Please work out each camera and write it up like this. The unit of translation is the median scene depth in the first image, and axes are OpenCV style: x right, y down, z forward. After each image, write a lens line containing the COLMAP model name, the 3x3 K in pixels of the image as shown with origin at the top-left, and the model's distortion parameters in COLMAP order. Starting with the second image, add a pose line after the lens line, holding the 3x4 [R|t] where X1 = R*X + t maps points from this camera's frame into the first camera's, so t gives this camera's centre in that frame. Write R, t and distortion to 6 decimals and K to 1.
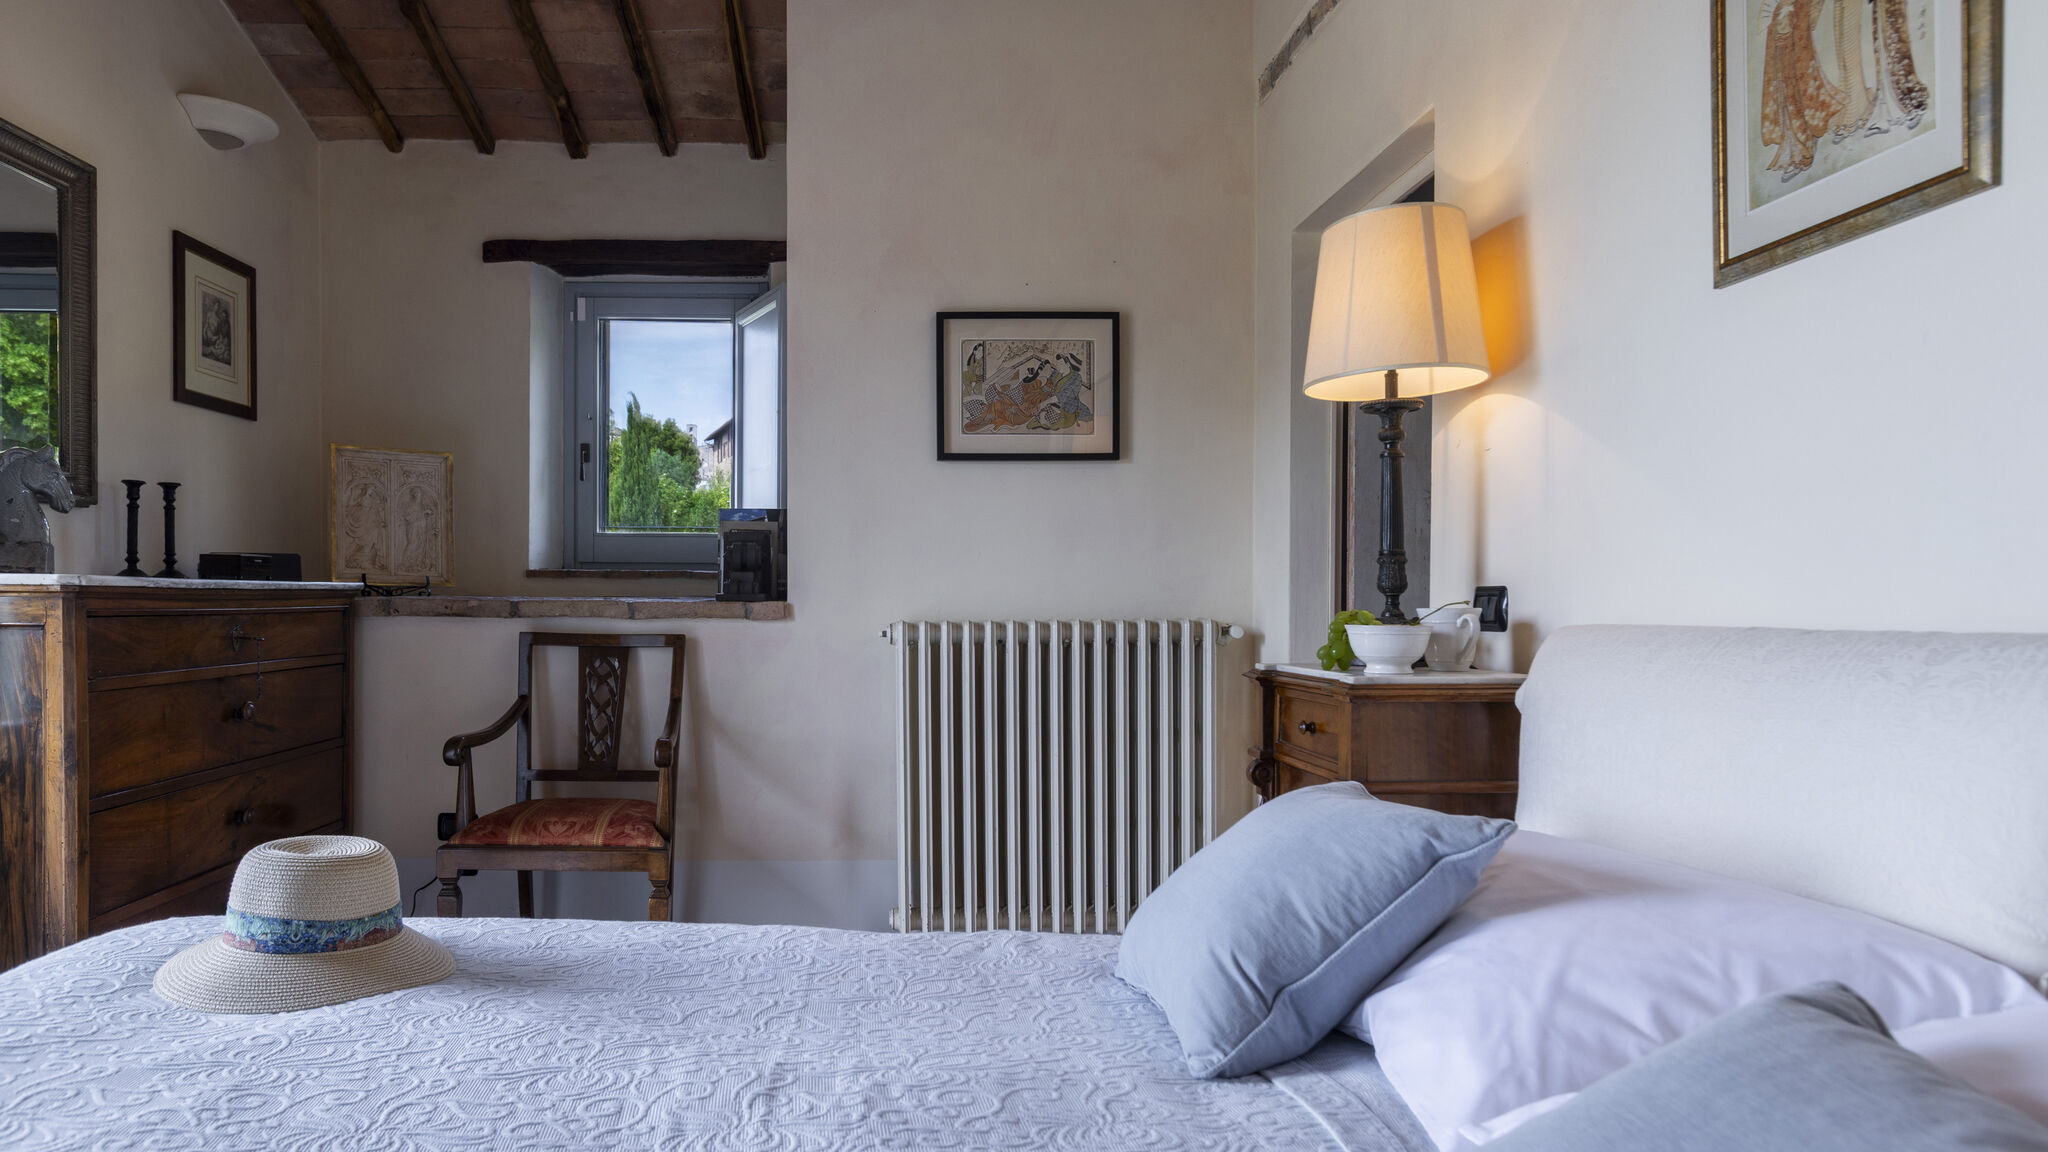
lens RADIAL K [[1230.0, 0, 1026.2], [0, 1230.0, 600.5], [0, 0, 1]] dist [0.001230, 0.000603]
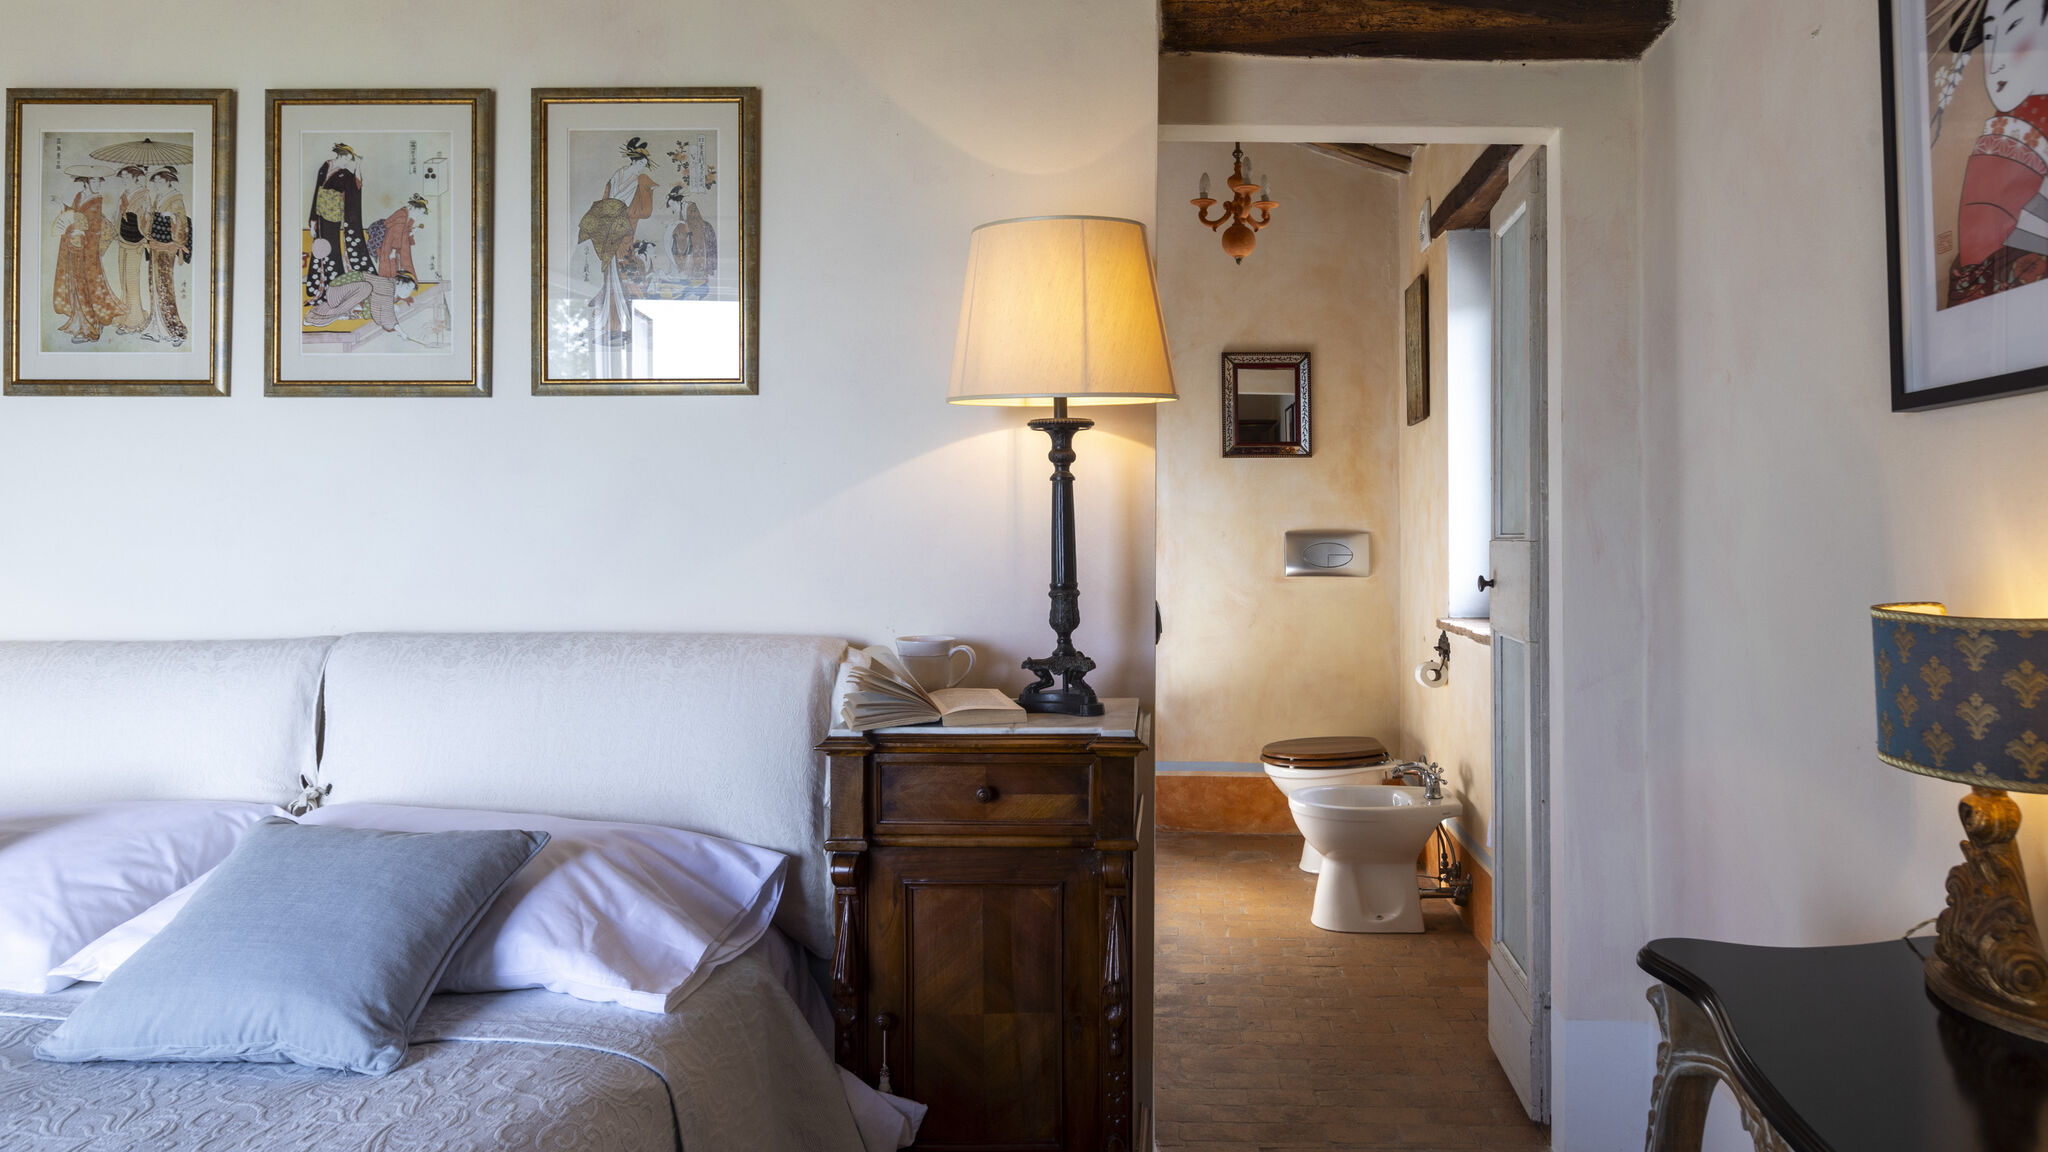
lens RADIAL K [[1288.1, 0, 1029.1], [0, 1288.1, 509.0], [0, 0, 1]] dist [-0.000616, -0.002870]
pose [[0.112928, 0.009109, 0.993561, -0.903156], [0.001874, 0.999954, -0.009380, -0.131956], [-0.993601, 0.002921, 0.112906, -0.377650]]
